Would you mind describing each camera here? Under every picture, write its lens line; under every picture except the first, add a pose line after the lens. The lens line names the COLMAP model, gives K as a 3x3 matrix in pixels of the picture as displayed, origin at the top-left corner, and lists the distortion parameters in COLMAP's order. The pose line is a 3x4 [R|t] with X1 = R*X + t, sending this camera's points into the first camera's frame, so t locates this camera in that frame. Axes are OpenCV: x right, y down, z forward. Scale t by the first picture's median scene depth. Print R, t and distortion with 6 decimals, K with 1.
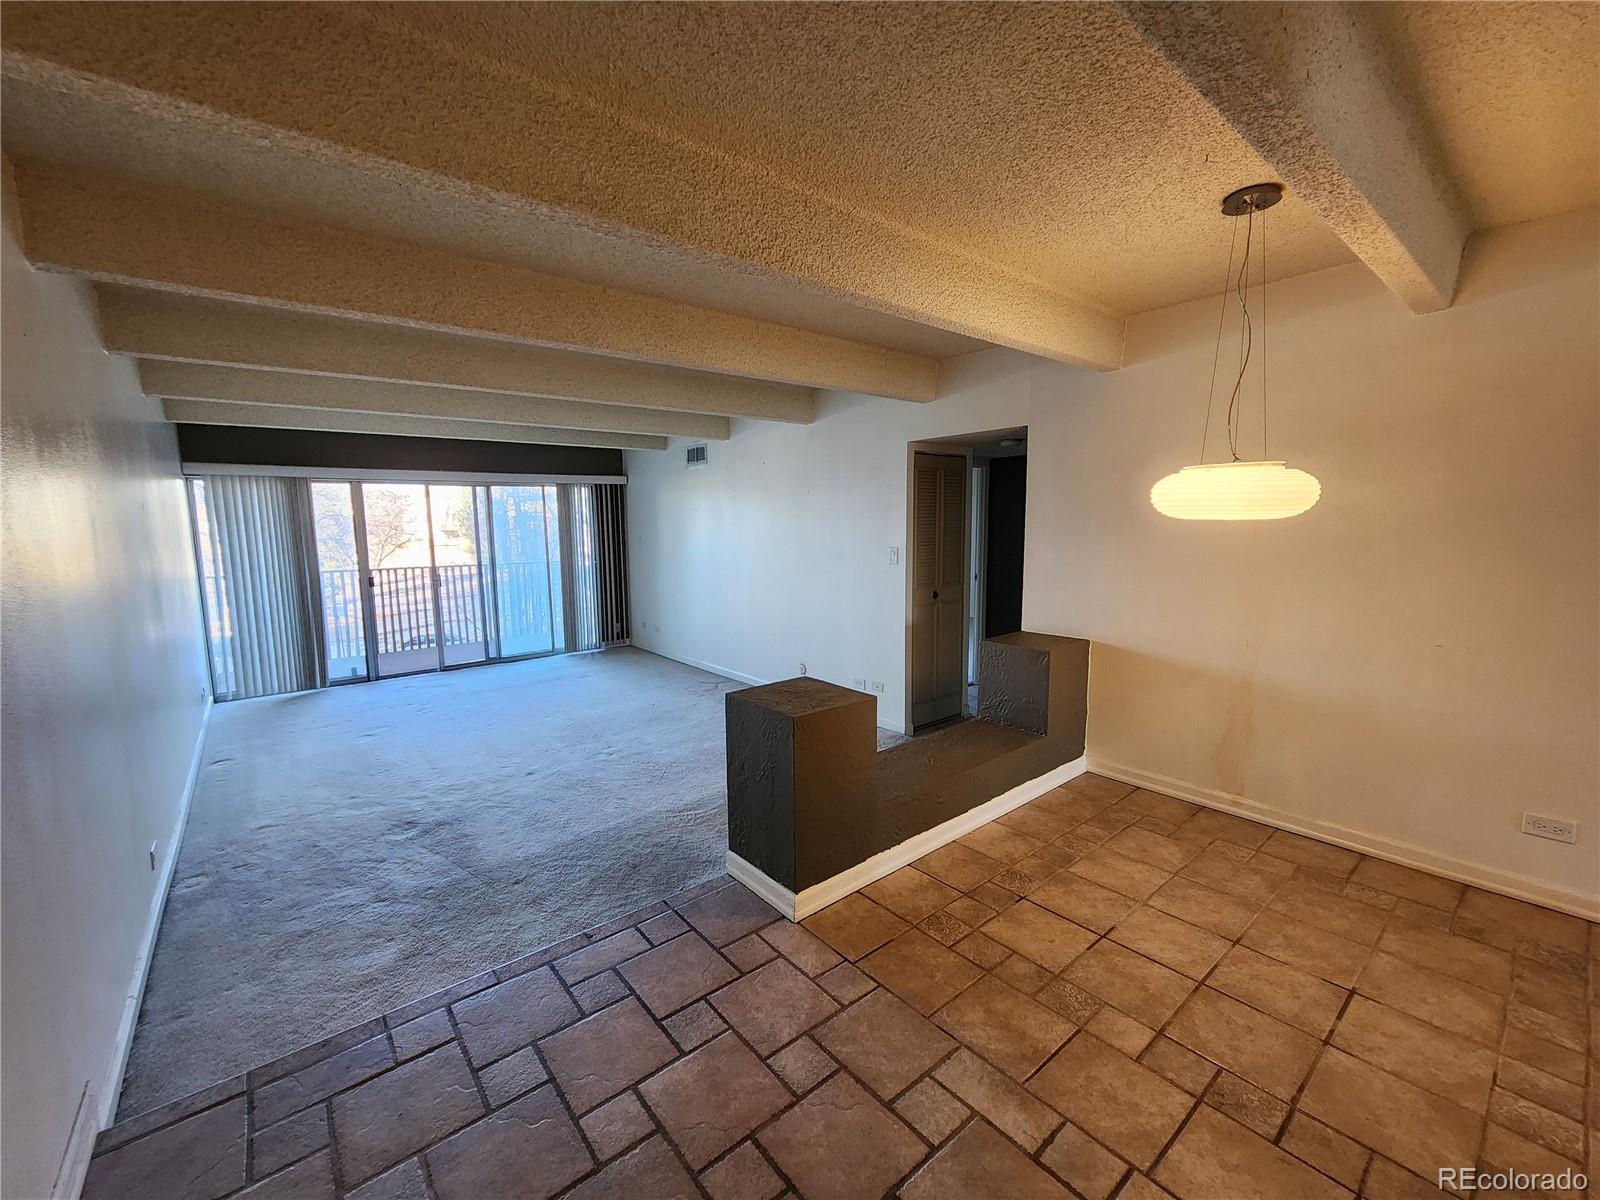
lens RADIAL K [[651.5, 0, 792.6], [0, 651.5, 603.4], [0, 0, 1]] dist [-0.000492, -0.000051]
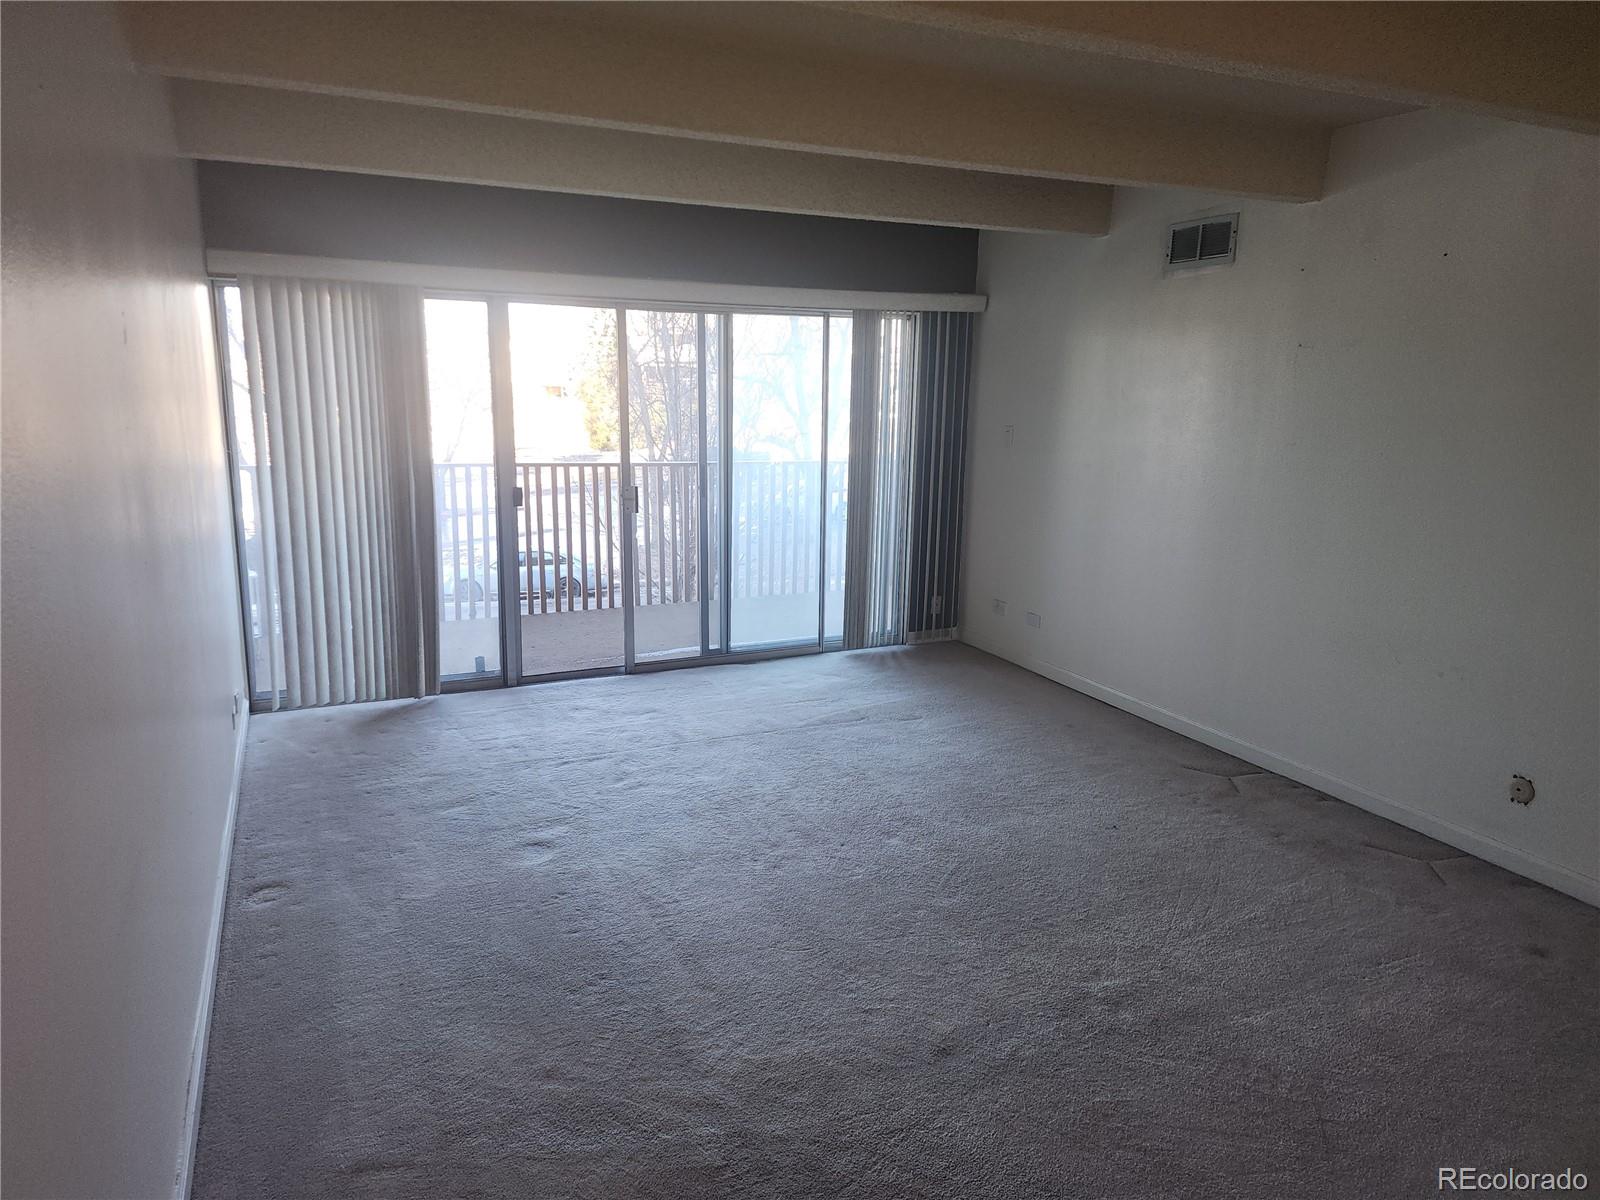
lens RADIAL K [[1058.8, 0, 807.1], [0, 1058.8, 594.1], [0, 0, 1]] dist [0.098357, -0.093490]
pose [[0.968692, 0.075932, -0.236369, -0.218738], [-0.058914, 0.995191, 0.078257, -0.036408], [0.241175, -0.061881, 0.968507, 0.231071]]
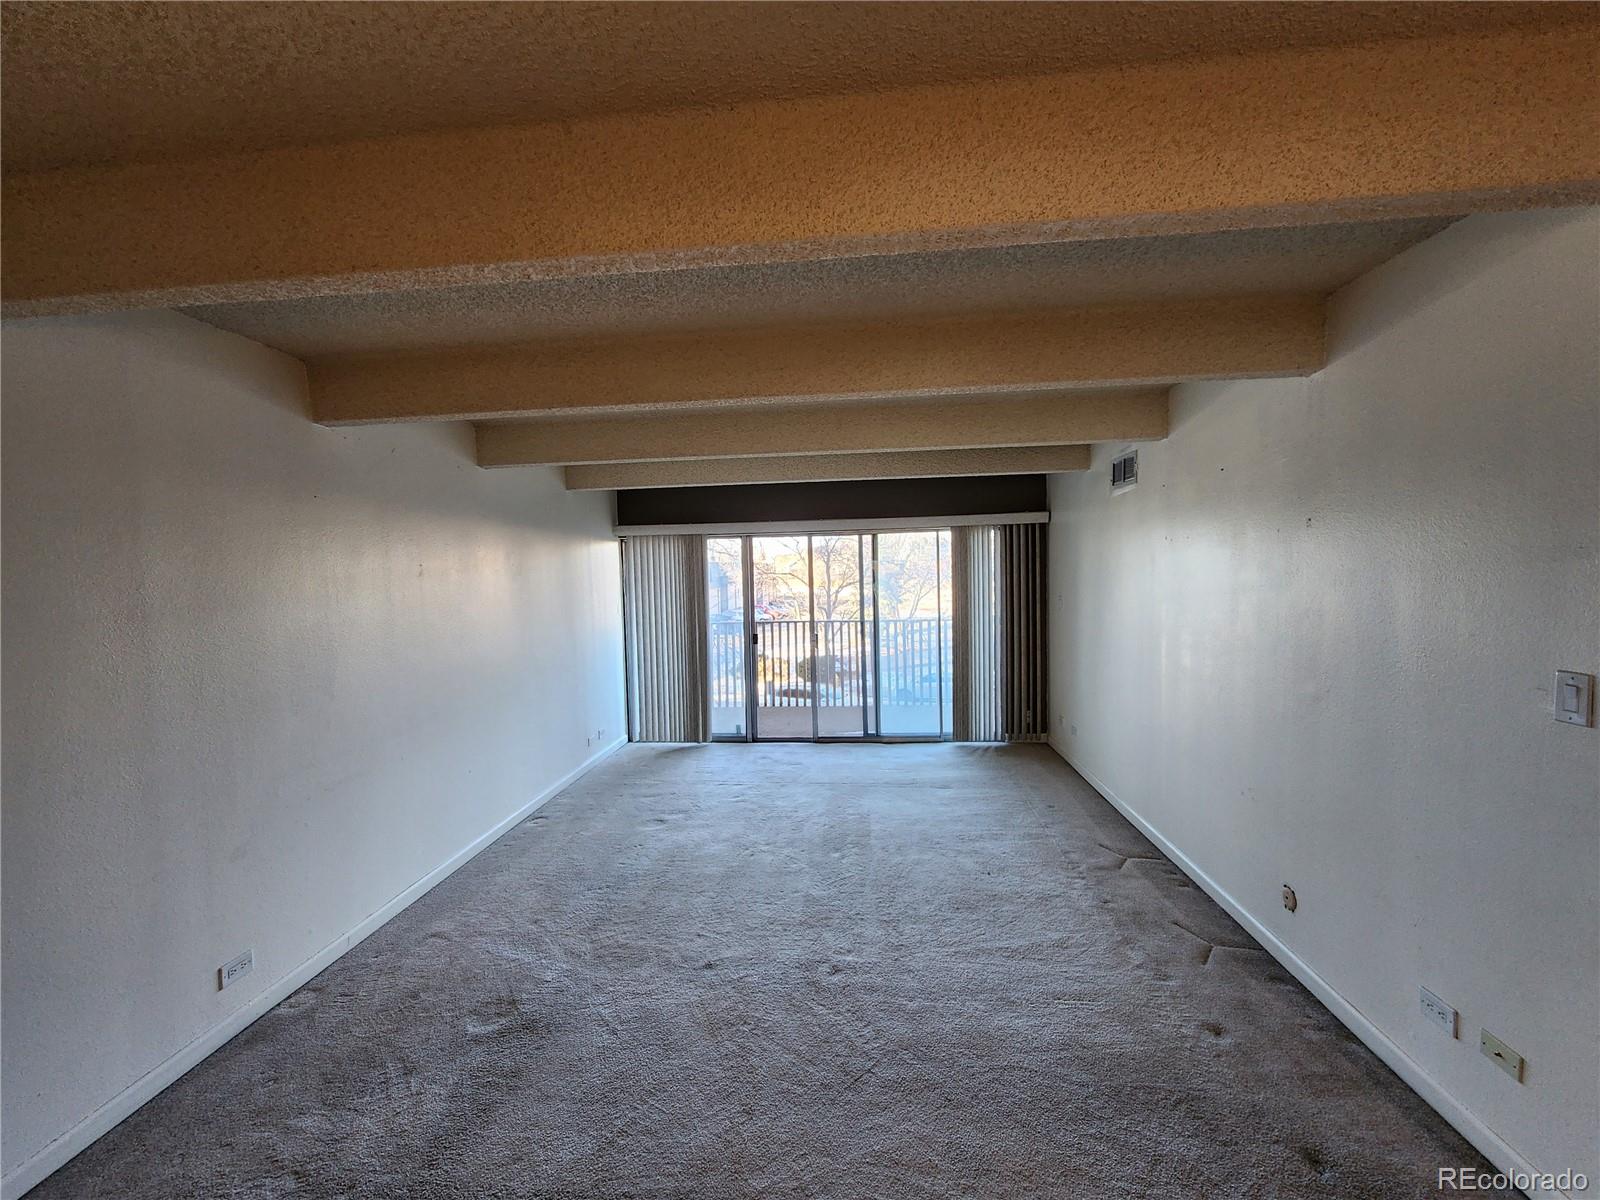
lens RADIAL K [[662.6, 0, 791.3], [0, 662.6, 601.7], [0, 0, 1]] dist [0.001390, 0.000110]
pose [[0.711951, 0.028587, -0.701647, 0.076312], [-0.074514, 0.996605, -0.035004, -0.057668], [0.698265, 0.077204, 0.711664, 0.340444]]
